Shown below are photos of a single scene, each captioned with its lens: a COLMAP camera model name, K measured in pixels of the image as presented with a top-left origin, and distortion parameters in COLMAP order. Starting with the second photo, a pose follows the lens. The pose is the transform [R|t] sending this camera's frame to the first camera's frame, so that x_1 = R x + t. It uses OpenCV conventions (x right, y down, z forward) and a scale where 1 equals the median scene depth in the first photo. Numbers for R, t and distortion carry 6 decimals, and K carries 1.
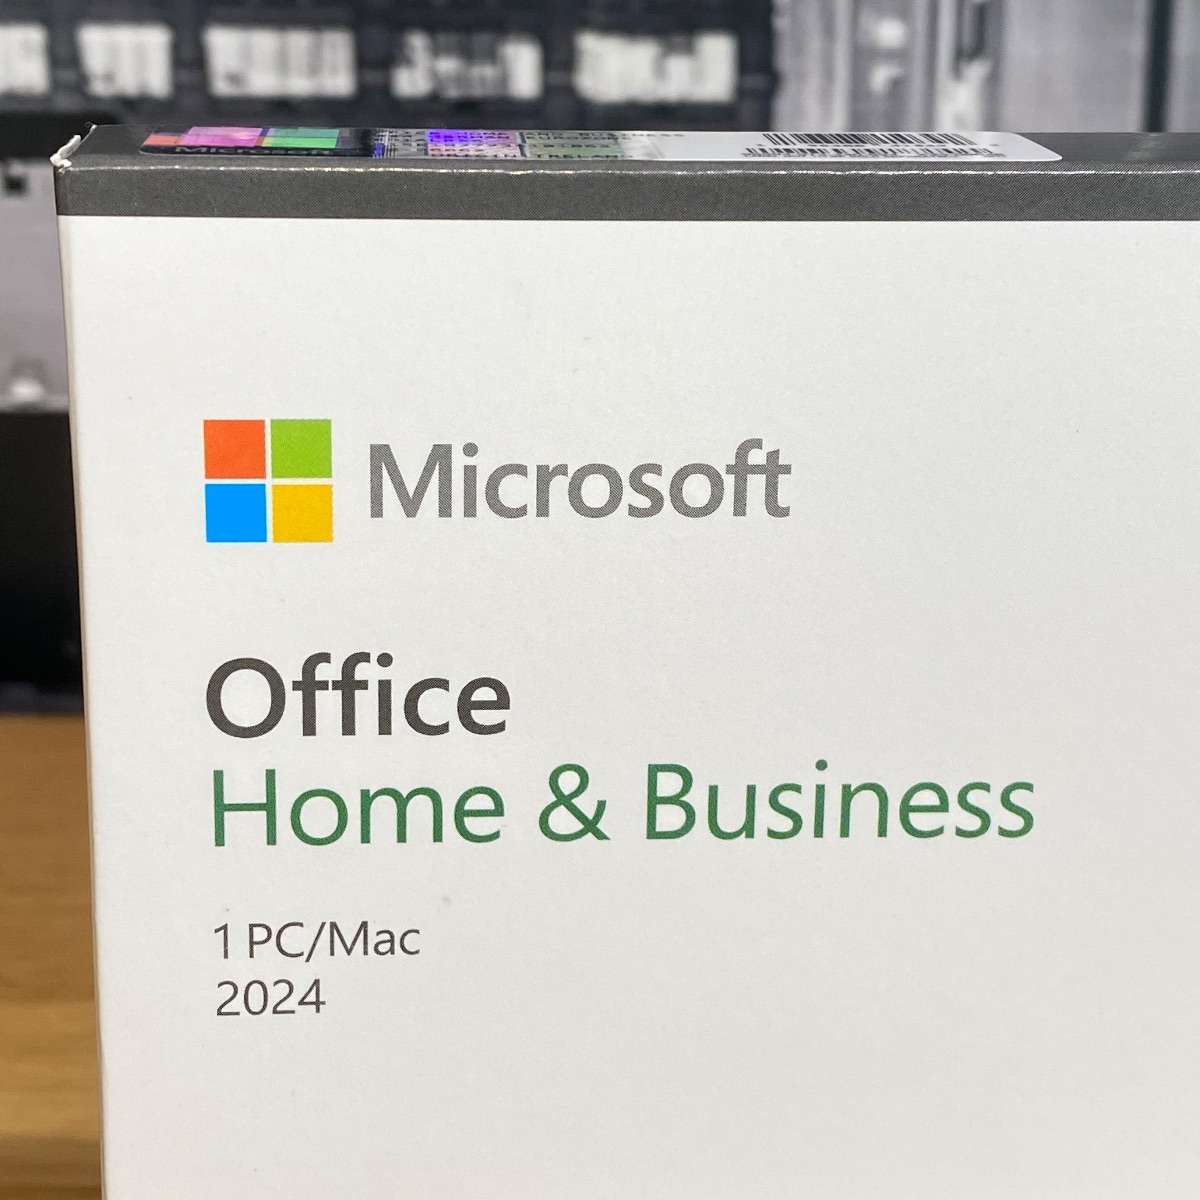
lens RADIAL K [[2701.7, 0, 562.6], [0, 2701.7, 598.1], [0, 0, 1]] dist [0.214355, -0.147217]
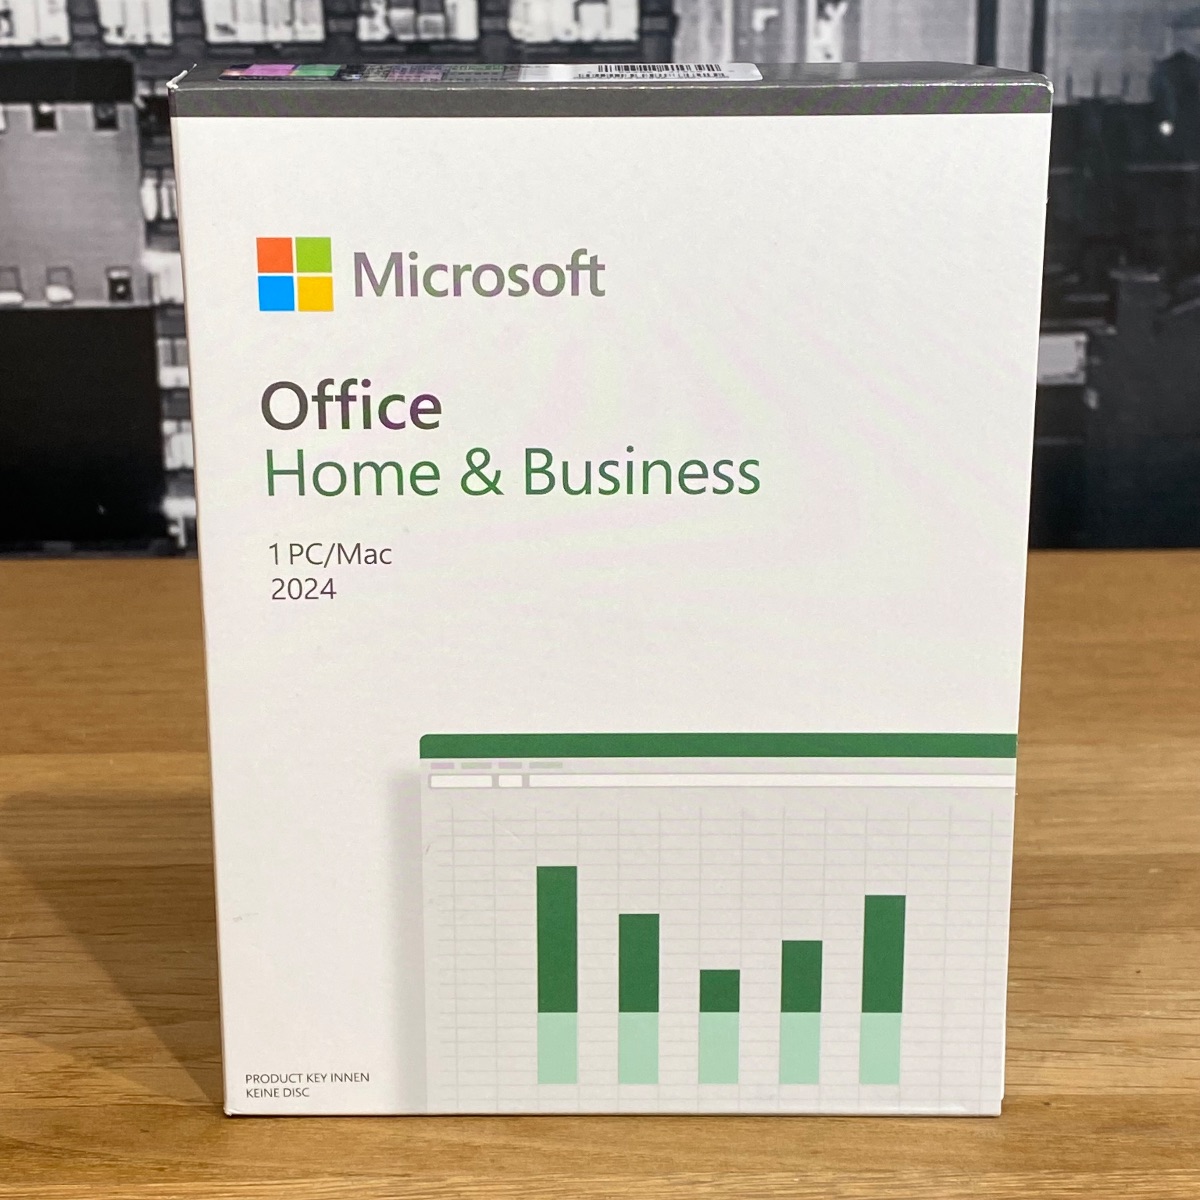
lens RADIAL K [[2776.5, 0, 551.6], [0, 2776.5, 627.1], [0, 0, 1]] dist [0.236360, -0.515005]
pose [[0.997236, 0.003949, -0.074191, 0.176284], [-0.001431, 0.999422, 0.033961, 0.114088], [0.074282, -0.033761, 0.996666, -0.715226]]
